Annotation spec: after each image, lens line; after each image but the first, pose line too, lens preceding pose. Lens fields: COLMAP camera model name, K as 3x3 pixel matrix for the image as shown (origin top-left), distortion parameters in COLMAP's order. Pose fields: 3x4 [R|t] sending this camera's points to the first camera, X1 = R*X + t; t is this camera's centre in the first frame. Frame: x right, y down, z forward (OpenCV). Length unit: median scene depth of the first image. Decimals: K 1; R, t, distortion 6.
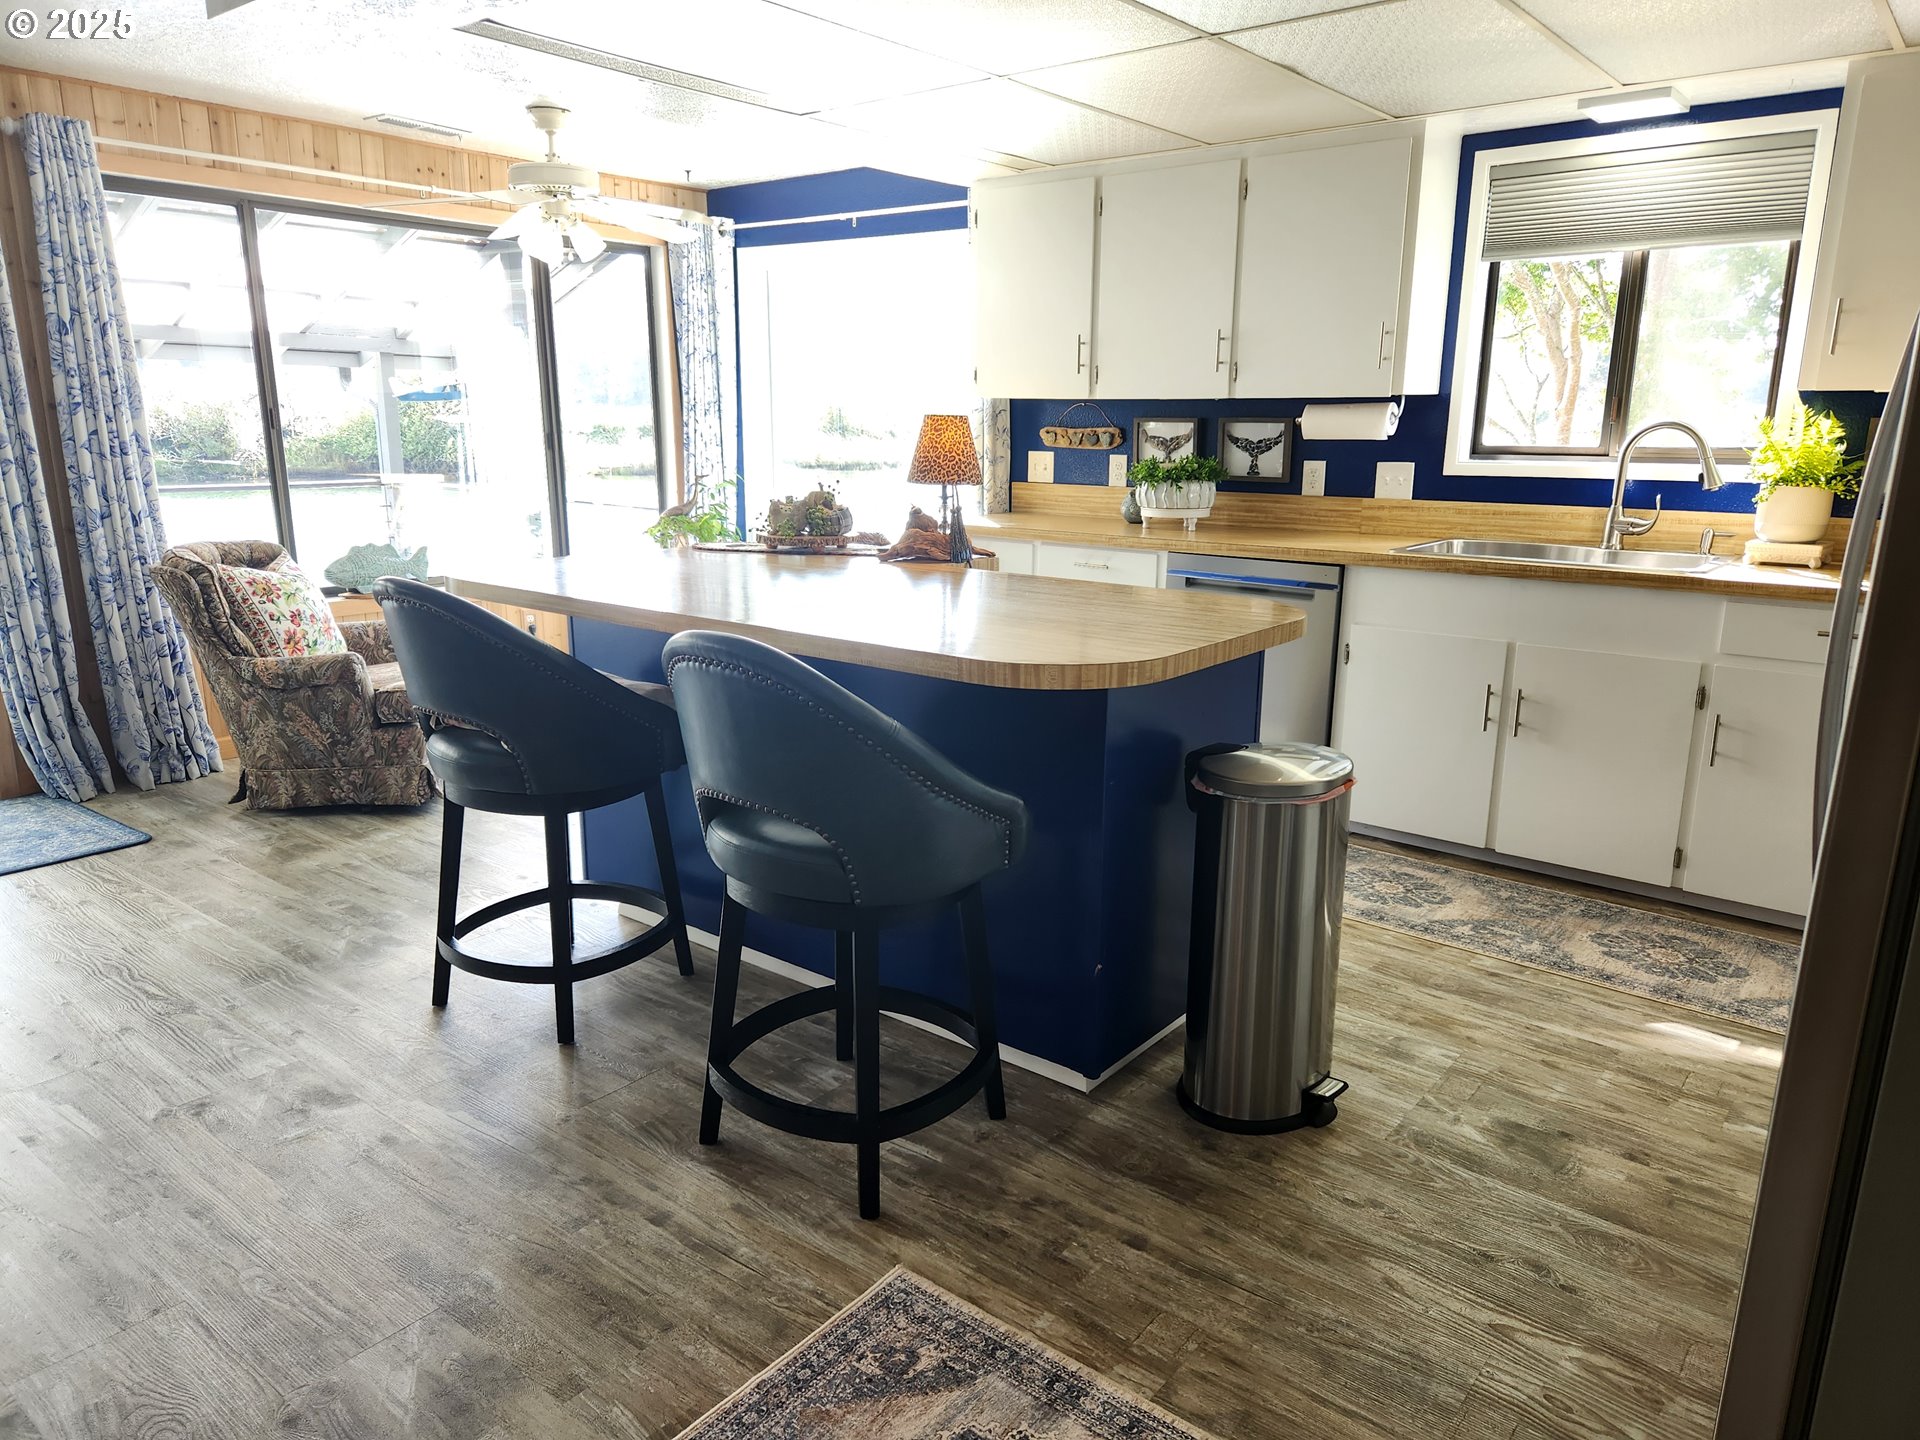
lens RADIAL K [[1291.2, 0, 955.6], [0, 1291.2, 716.8], [0, 0, 1]] dist [0.060005, -0.039382]
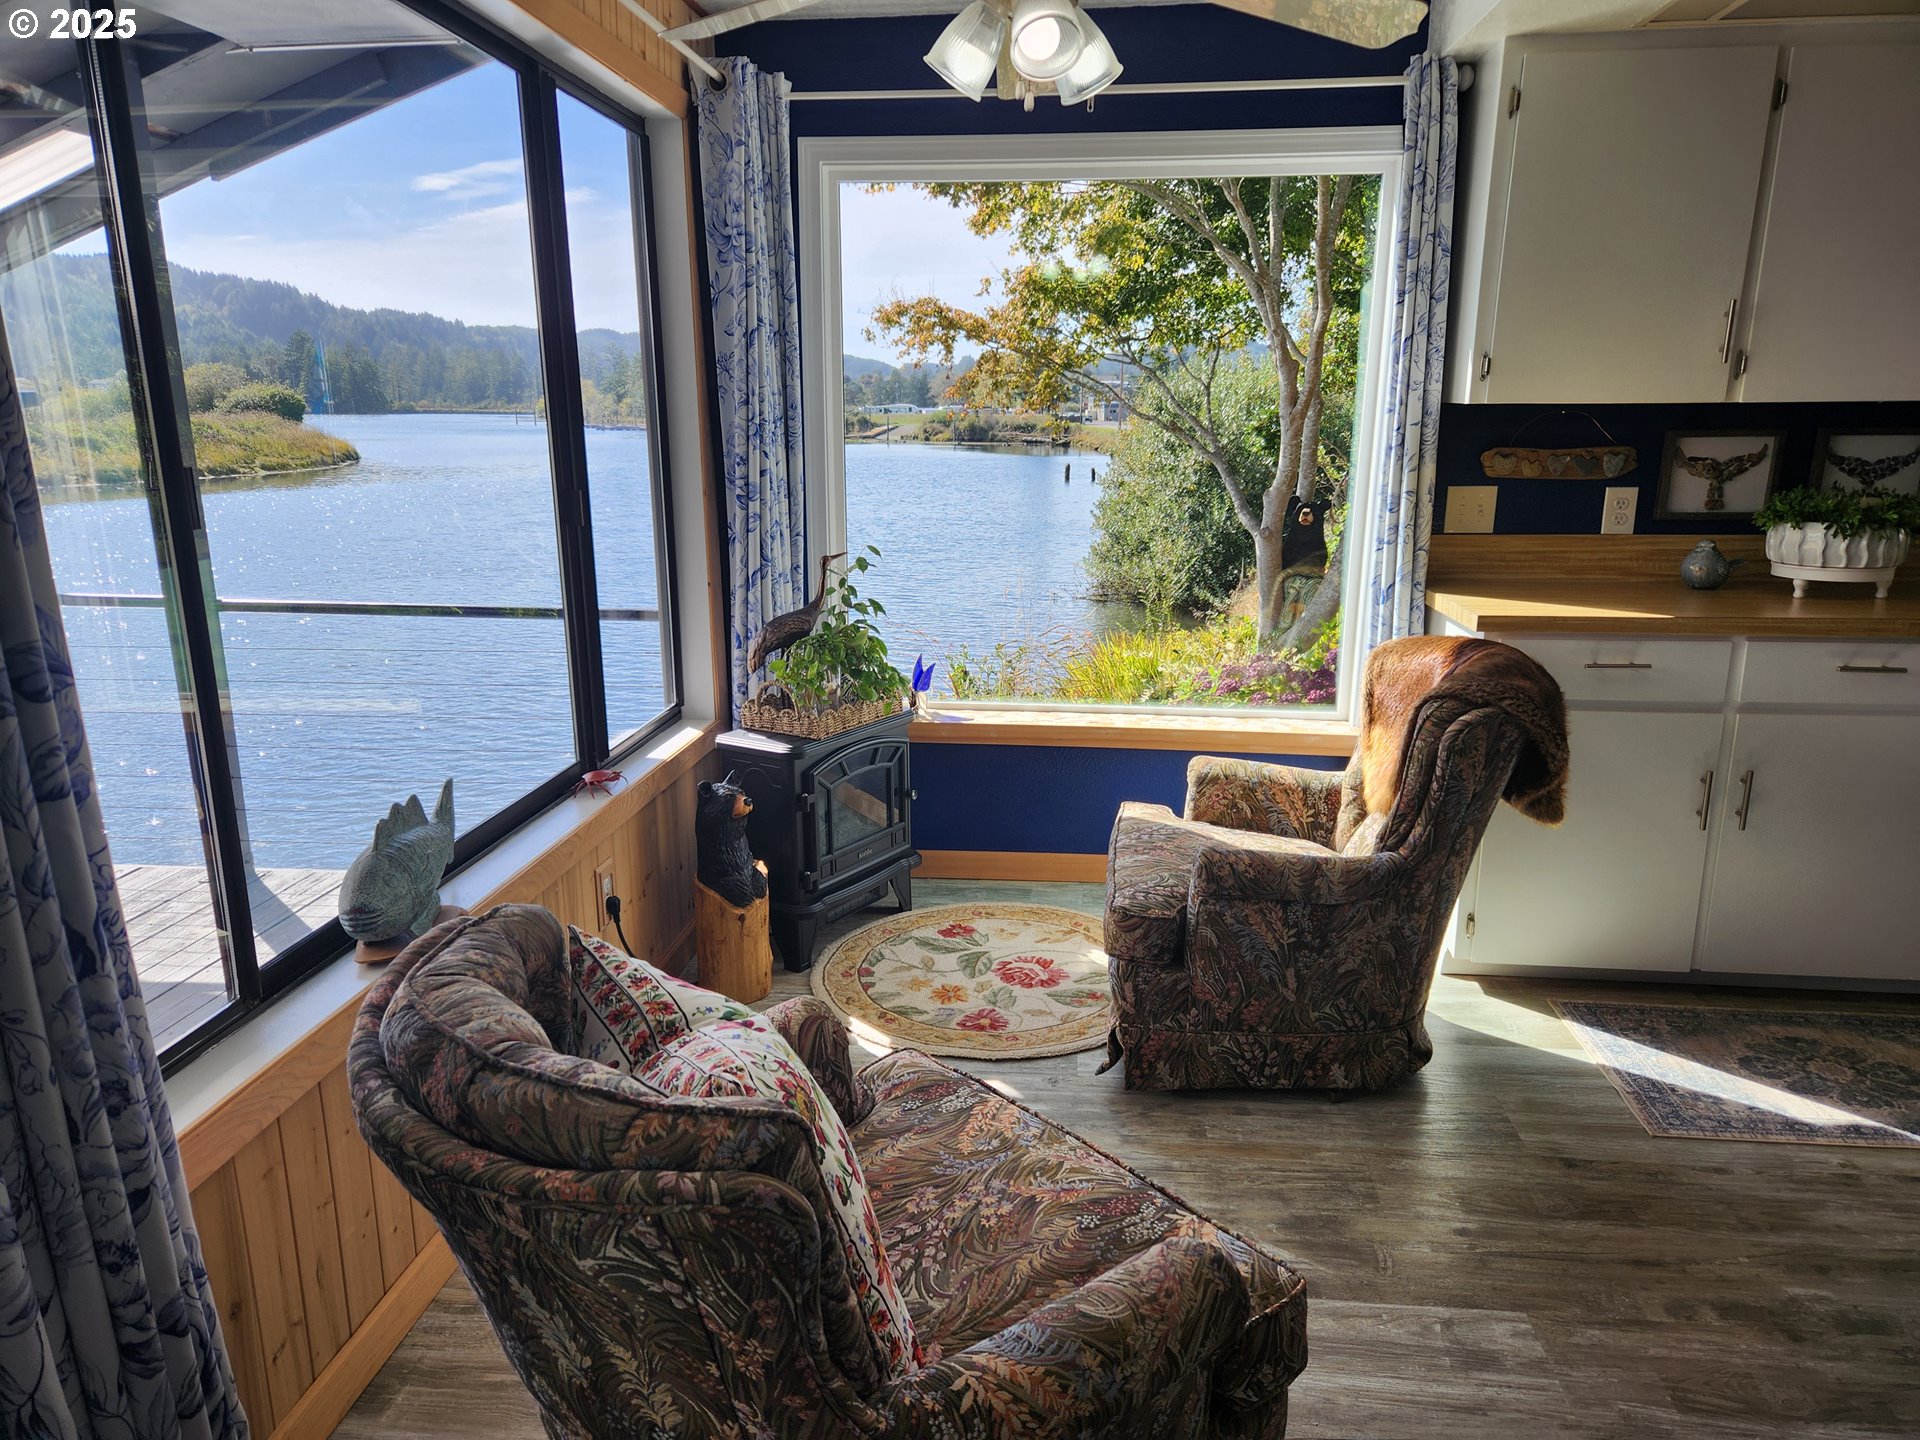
lens RADIAL K [[1291.2, 0, 966.9], [0, 1291.2, 723.6], [0, 0, 1]] dist [0.060005, -0.039382]
pose [[0.838911, -0.133670, 0.527599, -0.540021], [0.133558, 0.990292, 0.038532, -0.156600], [-0.527628, 0.038140, 0.848619, 0.627308]]
